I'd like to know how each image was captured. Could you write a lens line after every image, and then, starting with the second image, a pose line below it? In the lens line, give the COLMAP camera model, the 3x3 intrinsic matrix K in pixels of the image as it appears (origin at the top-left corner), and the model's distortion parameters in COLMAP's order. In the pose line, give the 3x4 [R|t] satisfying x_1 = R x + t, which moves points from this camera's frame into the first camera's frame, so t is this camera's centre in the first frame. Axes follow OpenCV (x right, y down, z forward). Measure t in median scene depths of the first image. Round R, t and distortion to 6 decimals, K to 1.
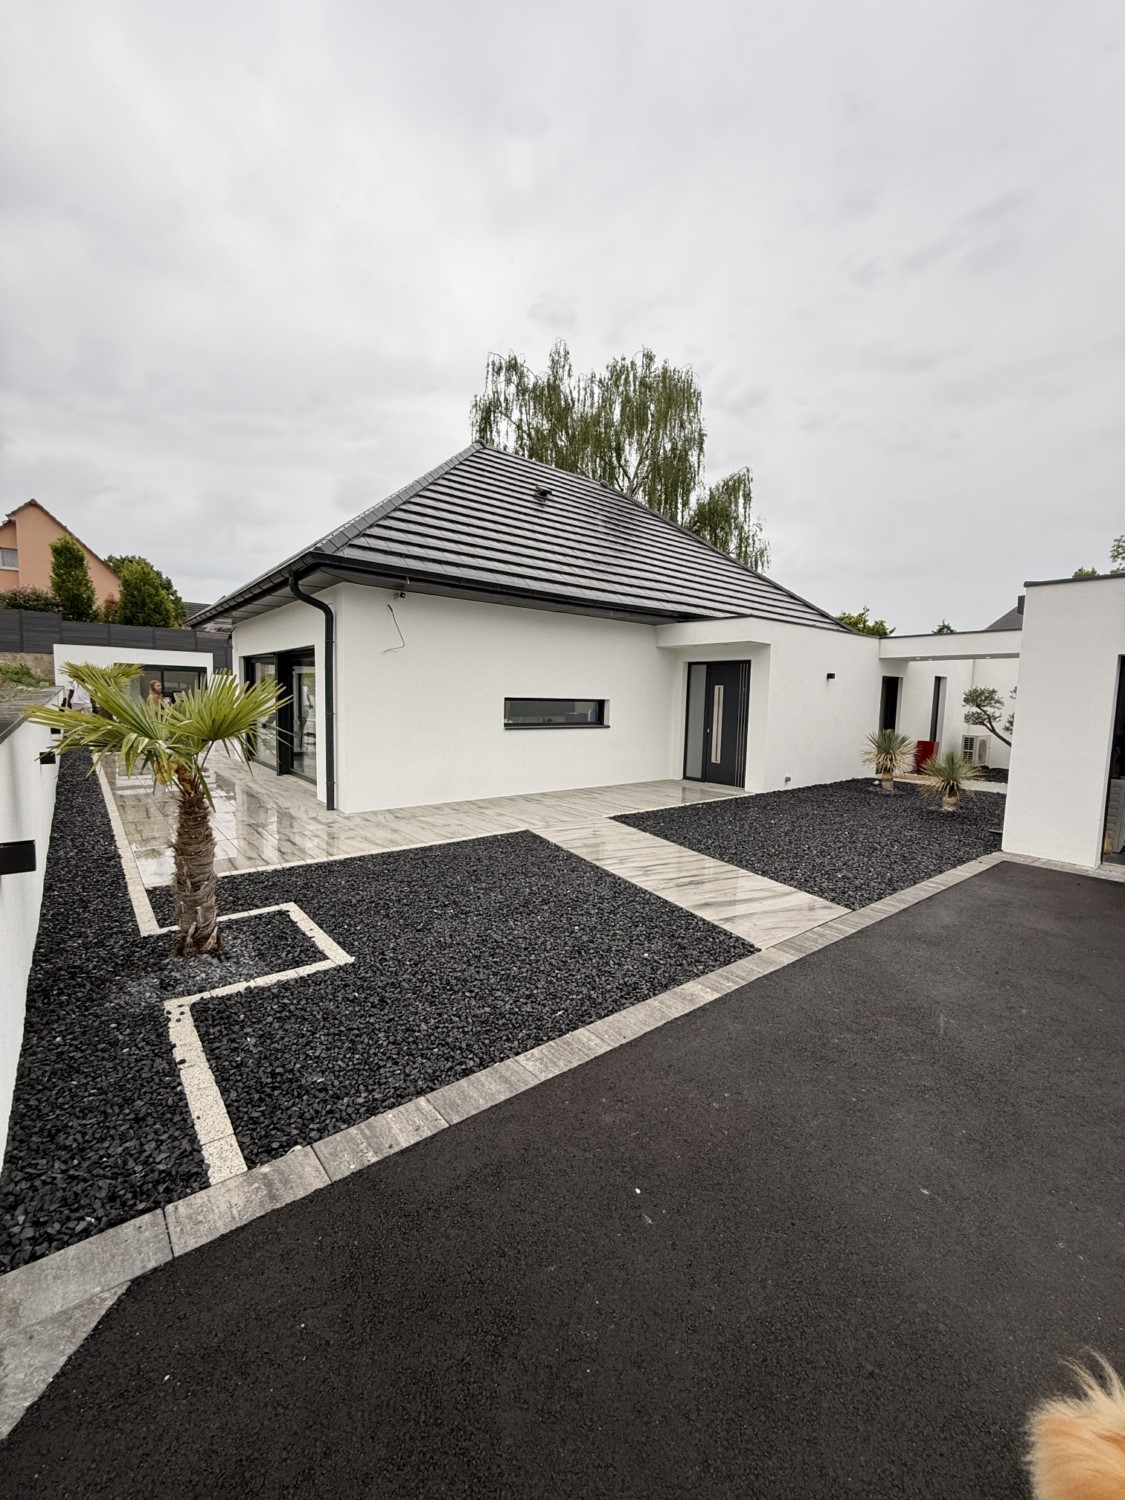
lens RADIAL K [[597.0, 0, 562.5], [0, 597.0, 750.0], [0, 0, 1]] dist [0.000005, -0.000144]
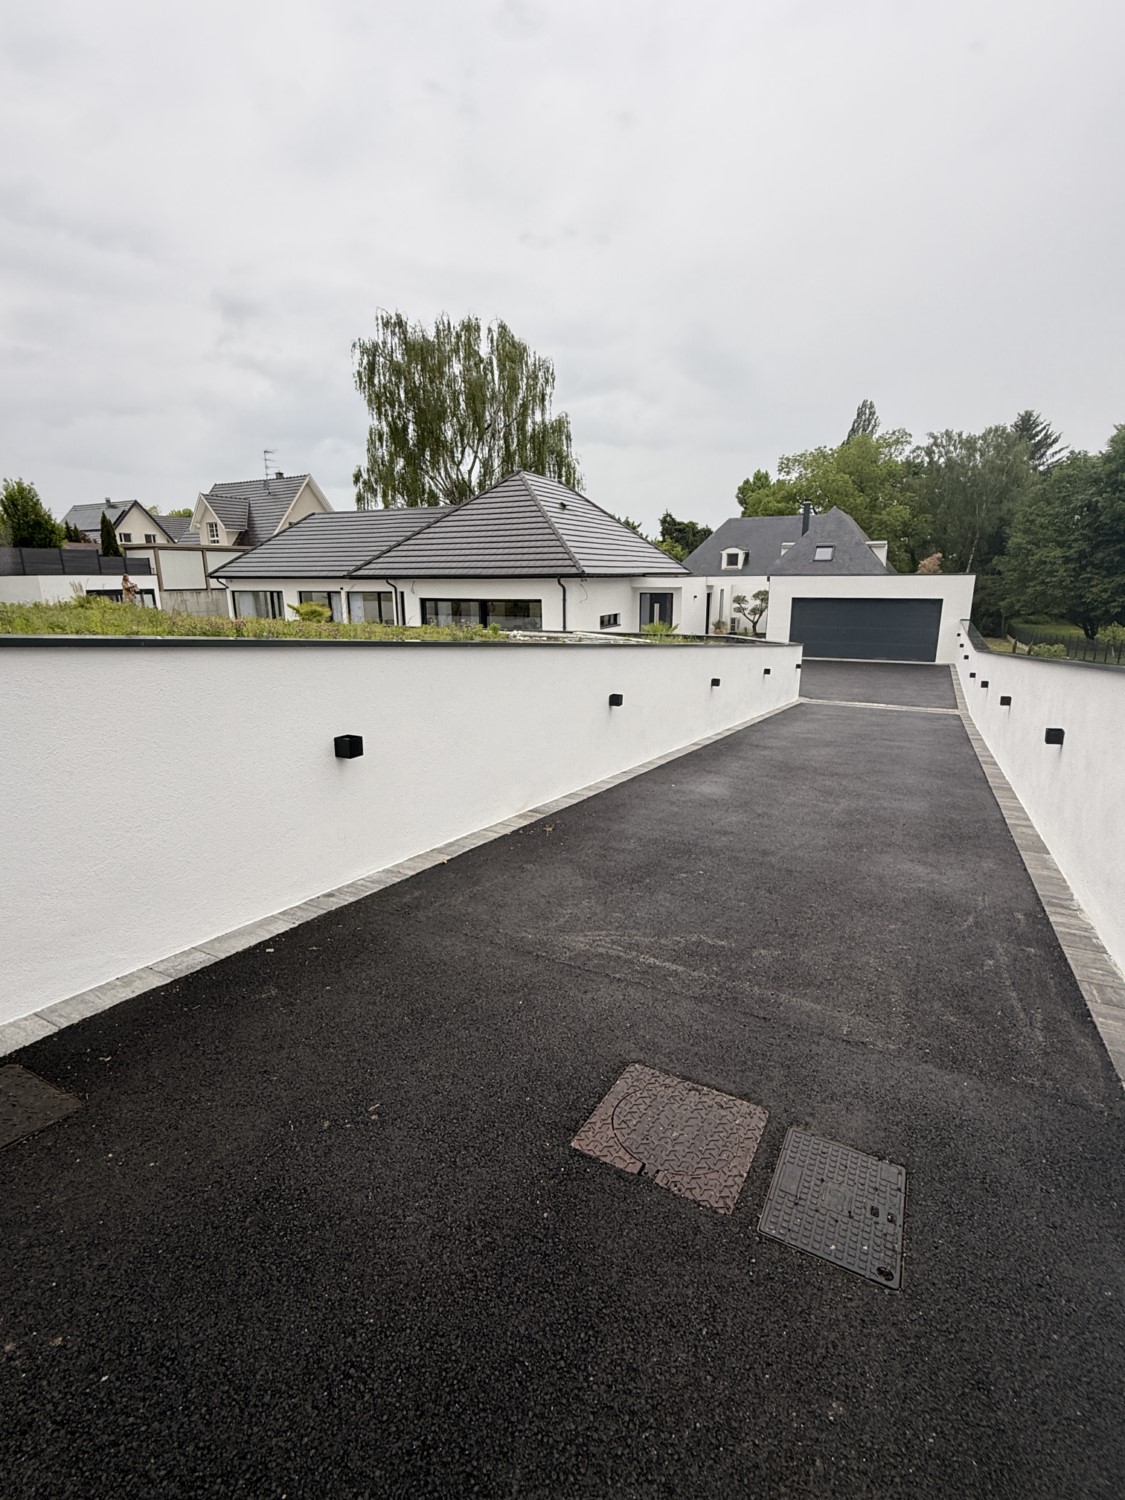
lens RADIAL K [[692.0, 0, 562.5], [0, 692.0, 750.0], [0, 0, 1]] dist [0.000821, 0.000073]
pose [[0.897862, -0.138172, 0.418033, -0.489091], [0.068888, 0.981873, 0.176578, -0.020078], [-0.434854, -0.129745, 0.891105, -0.499560]]
